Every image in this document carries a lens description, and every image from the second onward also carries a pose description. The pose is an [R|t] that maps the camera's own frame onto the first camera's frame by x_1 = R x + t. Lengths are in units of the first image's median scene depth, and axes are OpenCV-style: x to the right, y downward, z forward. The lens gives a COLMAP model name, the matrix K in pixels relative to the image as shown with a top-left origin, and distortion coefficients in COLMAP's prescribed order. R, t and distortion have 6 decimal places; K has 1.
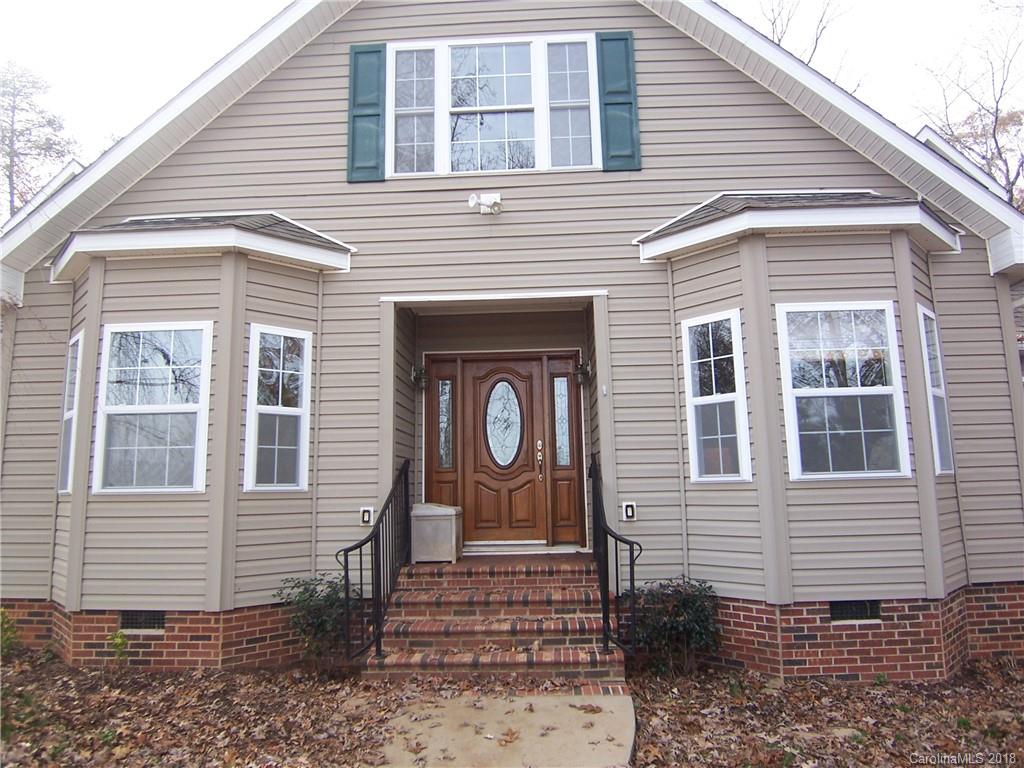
lens RADIAL K [[678.9, 0, 511.5], [0, 678.9, 382.9], [0, 0, 1]] dist [-0.026663, -0.000681]
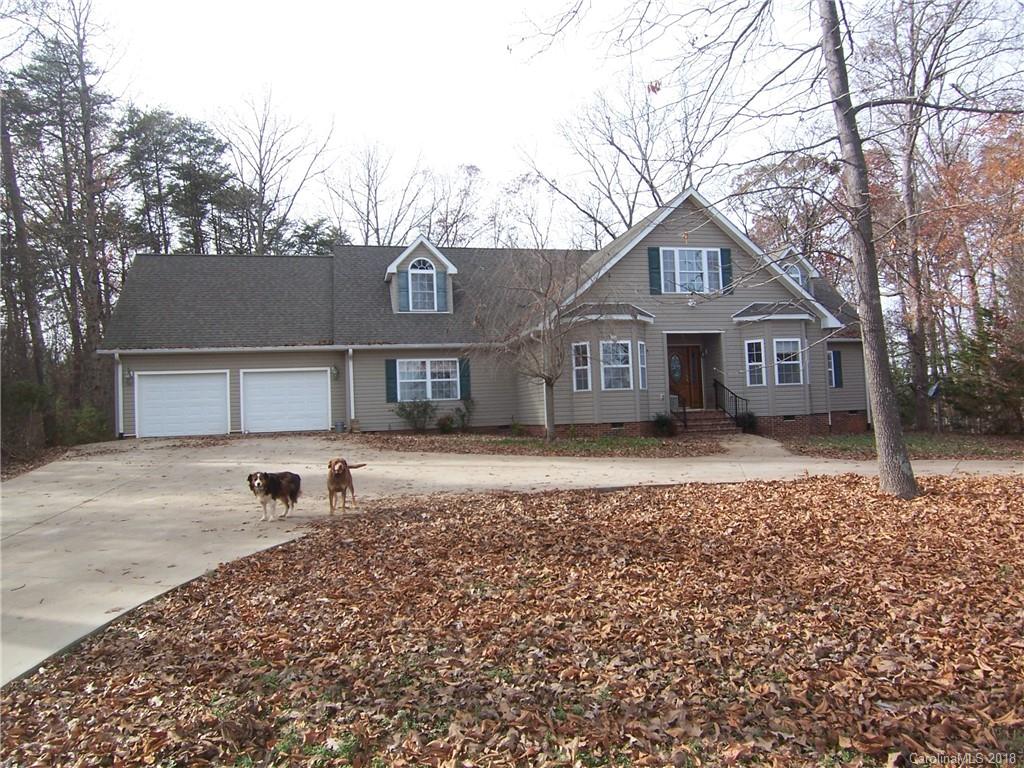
lens RADIAL K [[678.9, 0, 512.1], [0, 678.9, 384.1], [0, 0, 1]] dist [-0.026663, -0.000681]
pose [[0.967047, -0.003151, 0.254577, -1.755847], [-0.021704, 0.995263, 0.094764, -0.170571], [-0.253670, -0.097166, 0.962398, -2.025481]]
